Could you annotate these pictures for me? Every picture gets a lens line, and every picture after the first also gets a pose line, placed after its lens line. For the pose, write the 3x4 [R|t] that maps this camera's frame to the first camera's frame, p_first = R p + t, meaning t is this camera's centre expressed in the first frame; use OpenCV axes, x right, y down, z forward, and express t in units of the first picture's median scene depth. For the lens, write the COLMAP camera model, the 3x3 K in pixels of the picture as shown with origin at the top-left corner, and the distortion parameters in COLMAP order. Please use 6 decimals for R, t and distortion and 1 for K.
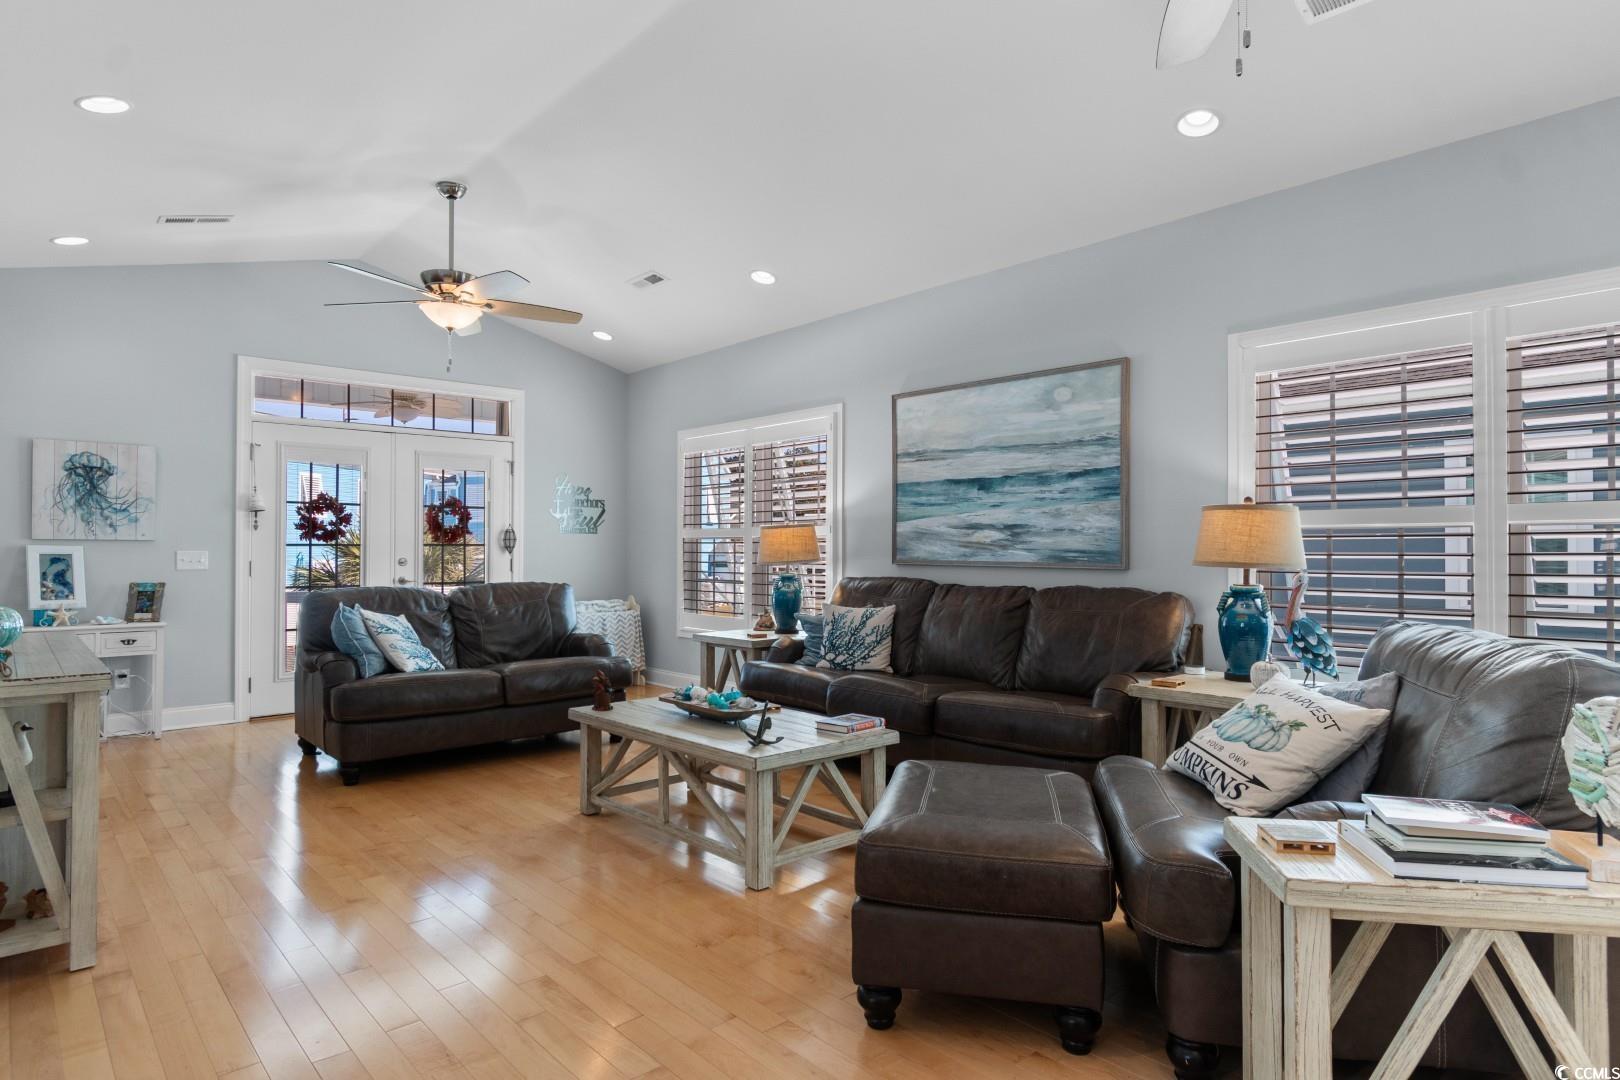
lens RADIAL K [[903.7, 0, 812.8], [0, 903.7, 542.0], [0, 0, 1]] dist [0.000453, 0.000057]
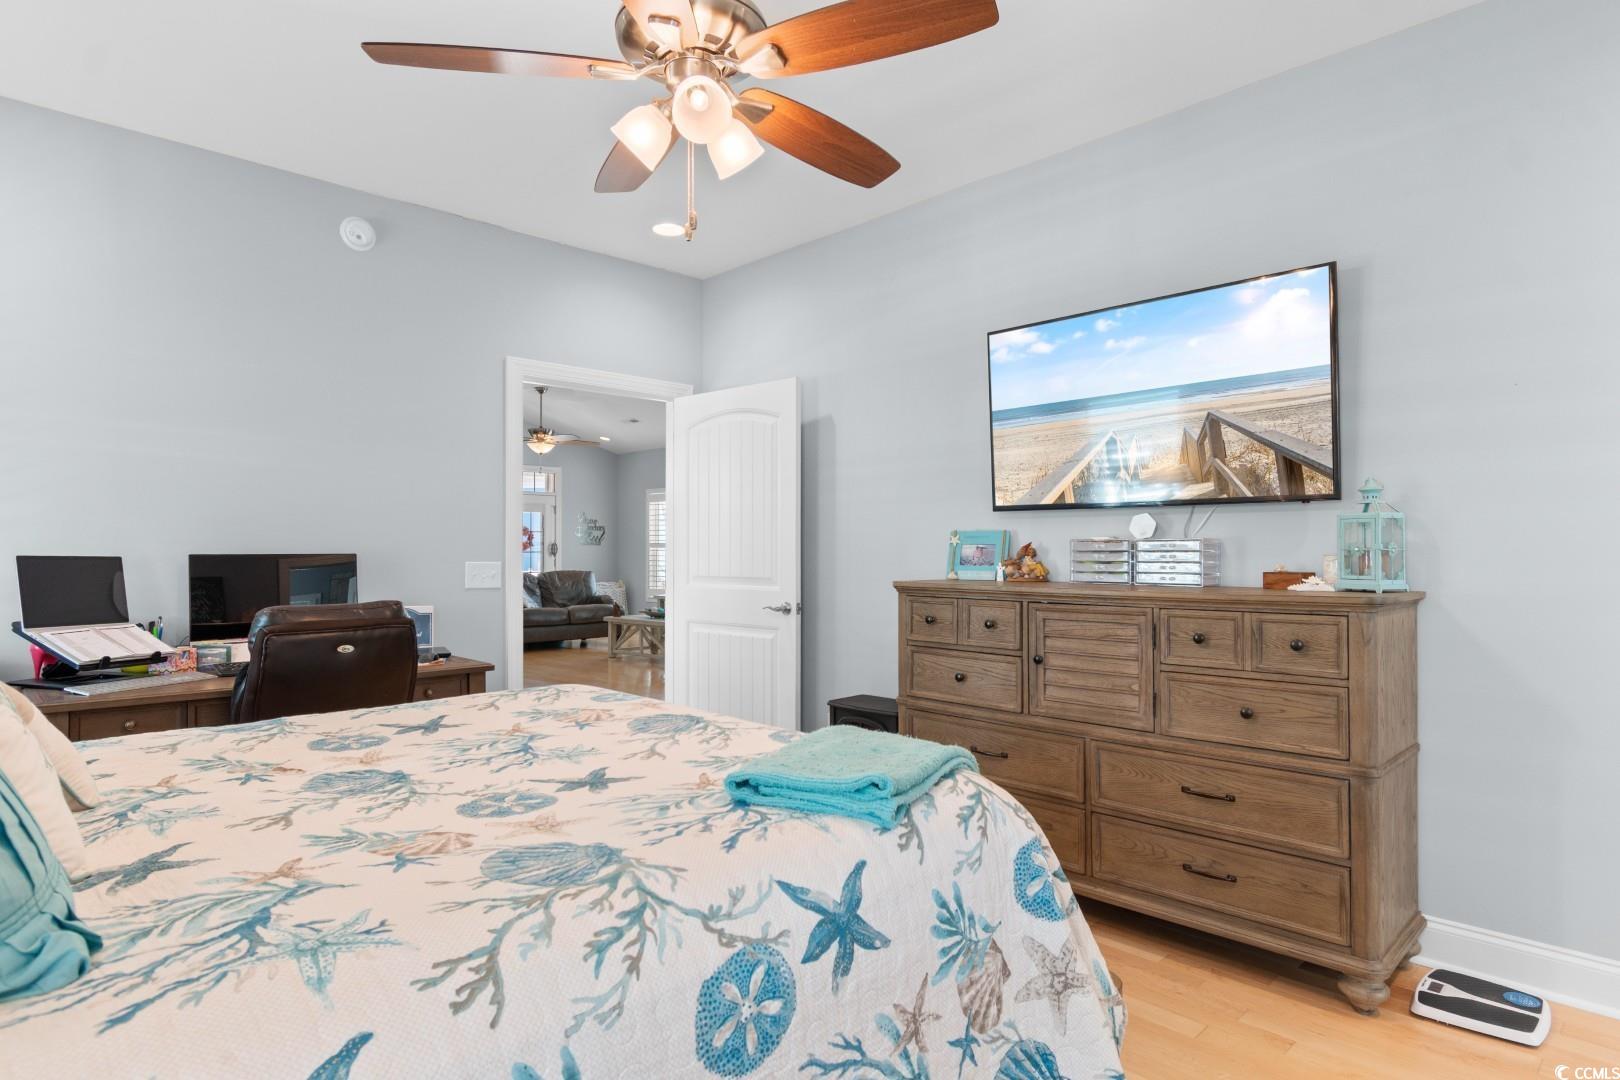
lens RADIAL K [[903.7, 0, 806.6], [0, 903.7, 541.3], [0, 0, 1]] dist [0.000453, 0.000057]
pose [[0.999664, 0.001723, 0.025860, 0.174534], [-0.001687, 0.999998, -0.001413, -0.022143], [-0.025862, 0.001368, 0.999665, -1.134818]]
